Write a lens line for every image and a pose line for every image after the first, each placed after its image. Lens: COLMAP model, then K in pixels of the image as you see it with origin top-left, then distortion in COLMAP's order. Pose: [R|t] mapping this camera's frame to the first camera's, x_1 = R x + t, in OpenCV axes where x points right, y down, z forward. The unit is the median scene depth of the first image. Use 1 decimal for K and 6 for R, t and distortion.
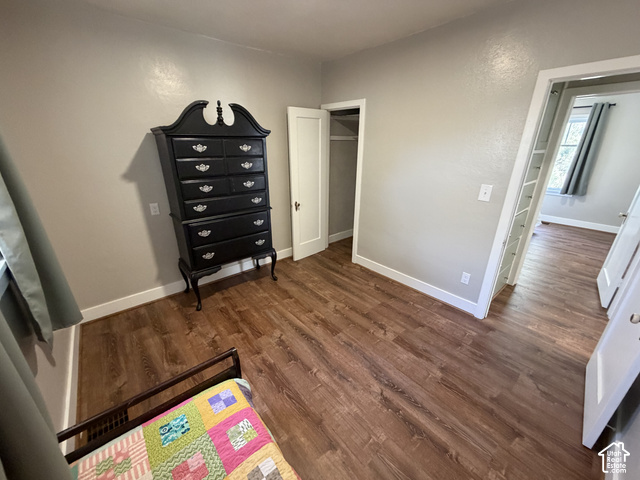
lens RADIAL K [[255.3, 0, 320.4], [0, 255.3, 239.7], [0, 0, 1]] dist [-0.000044, 0.000601]
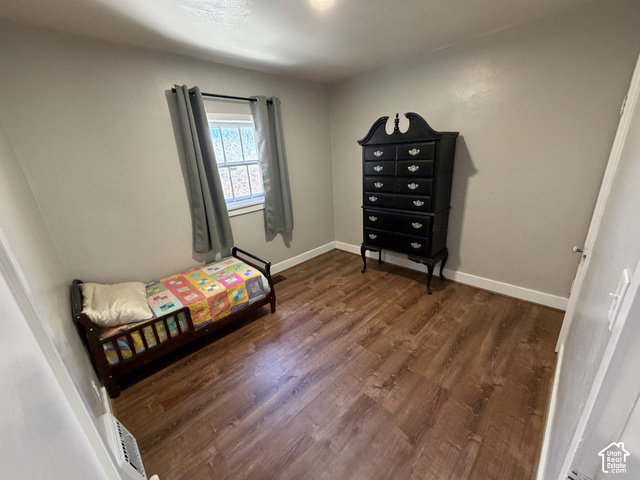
lens RADIAL K [[255.3, 0, 317.1], [0, 255.3, 240.4], [0, 0, 1]] dist [-0.000044, 0.000601]
pose [[0.066436, 0.312427, -0.947616, 0.827441], [-0.294533, 0.913536, 0.280541, -0.211169], [0.953329, 0.260466, 0.152712, 0.572786]]
